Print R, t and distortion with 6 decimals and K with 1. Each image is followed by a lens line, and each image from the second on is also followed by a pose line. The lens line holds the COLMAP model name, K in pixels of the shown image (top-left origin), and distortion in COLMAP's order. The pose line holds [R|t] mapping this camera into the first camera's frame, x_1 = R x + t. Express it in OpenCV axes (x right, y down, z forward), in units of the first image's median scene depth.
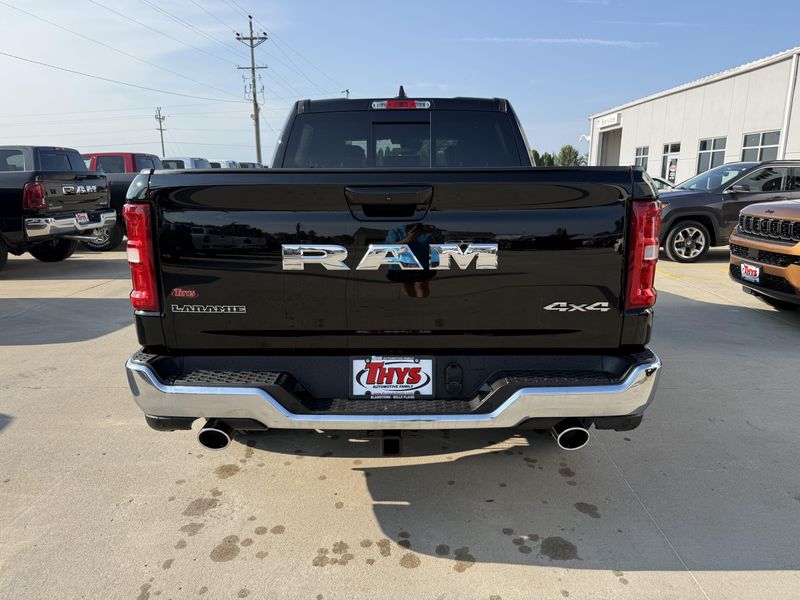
lens RADIAL K [[569.5, 0, 404.6], [0, 569.5, 290.5], [0, 0, 1]] dist [0.039762, -0.055795]
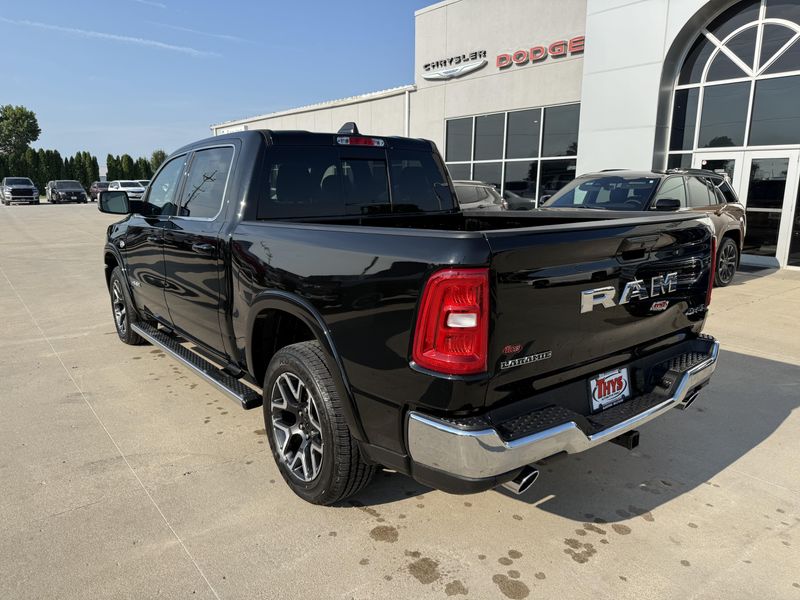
lens RADIAL K [[566.0, 0, 401.2], [0, 566.0, 297.9], [0, 0, 1]] dist [0.039536, -0.048587]
pose [[0.777504, -0.124928, 0.616345, -0.982718], [0.122574, 0.991378, 0.046320, -0.137107], [-0.616817, 0.039534, 0.786113, 0.266469]]
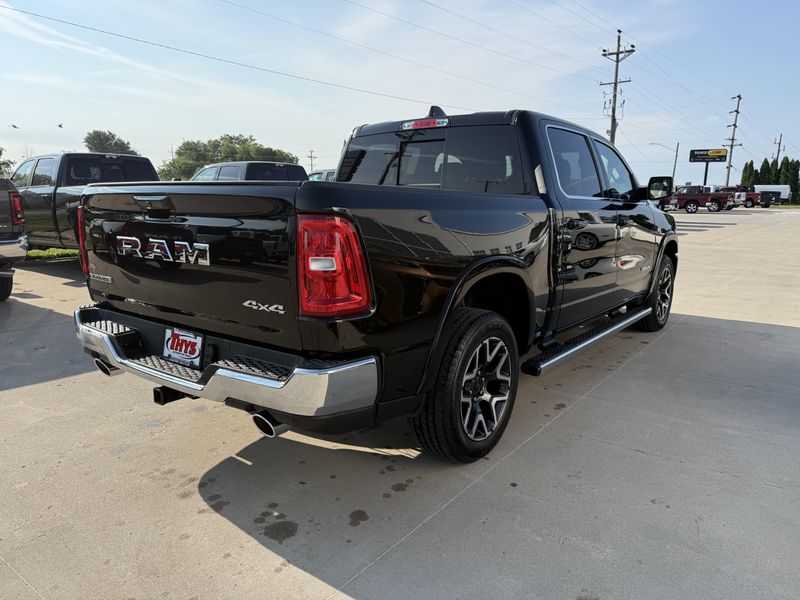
lens RADIAL K [[566.0, 0, 401.2], [0, 566.0, 297.9], [0, 0, 1]] dist [0.039536, -0.048587]
pose [[0.806821, 0.108955, -0.580663, 0.974152], [-0.117501, 0.992806, 0.023023, -0.038085], [0.578994, 0.049653, 0.813819, 0.214446]]
